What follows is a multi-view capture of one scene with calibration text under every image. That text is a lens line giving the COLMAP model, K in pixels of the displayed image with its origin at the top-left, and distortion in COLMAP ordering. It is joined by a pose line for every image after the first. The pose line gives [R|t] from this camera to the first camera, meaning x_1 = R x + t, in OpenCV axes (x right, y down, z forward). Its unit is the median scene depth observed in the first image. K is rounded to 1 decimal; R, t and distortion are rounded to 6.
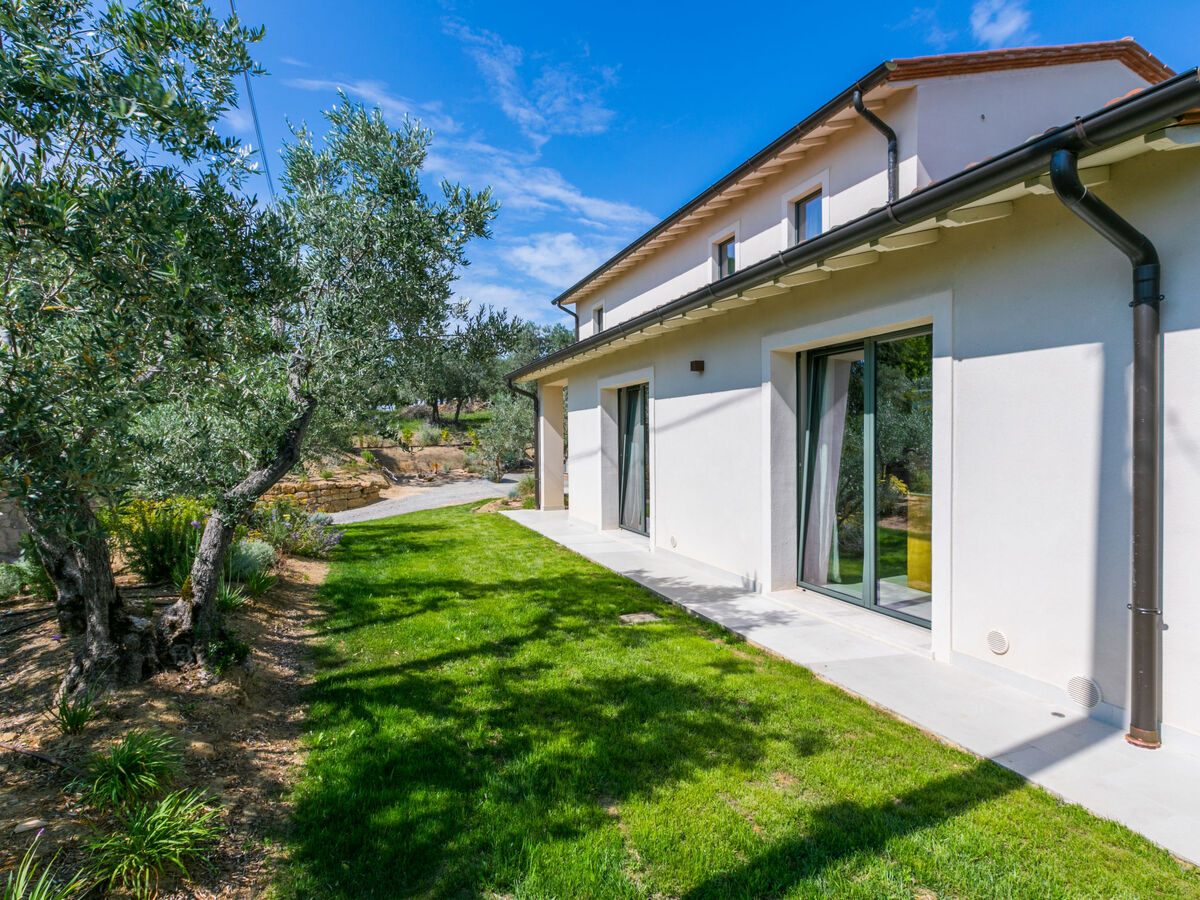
lens RADIAL K [[601.5, 0, 602.2], [0, 601.5, 458.2], [0, 0, 1]] dist [0.003751, 0.000411]
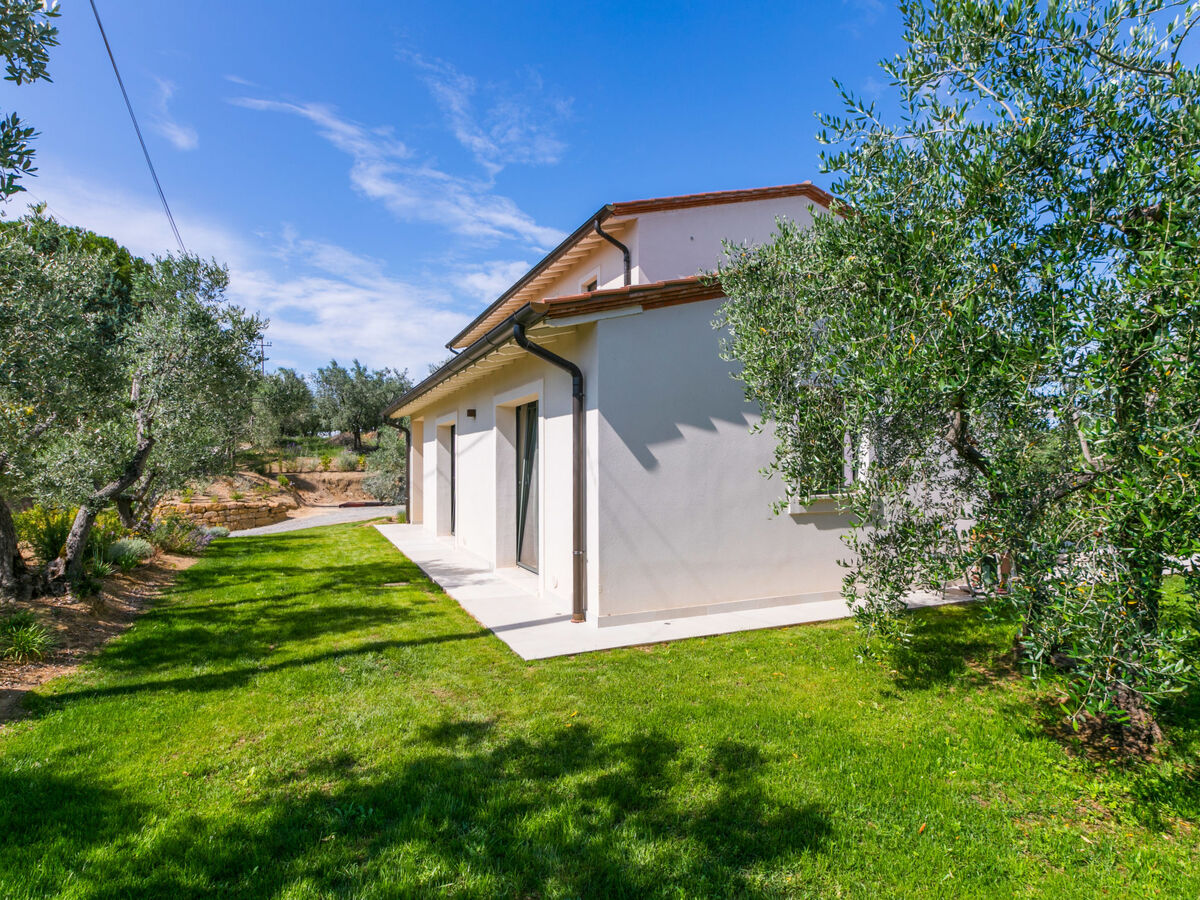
lens RADIAL K [[605.1, 0, 599.3], [0, 605.1, 472.4], [0, 0, 1]] dist [0.029781, -0.010397]
pose [[0.998174, 0.007030, 0.060000, 0.136531], [-0.005725, 0.999744, -0.021903, 0.004385], [-0.060139, 0.021519, 0.997958, -0.158043]]
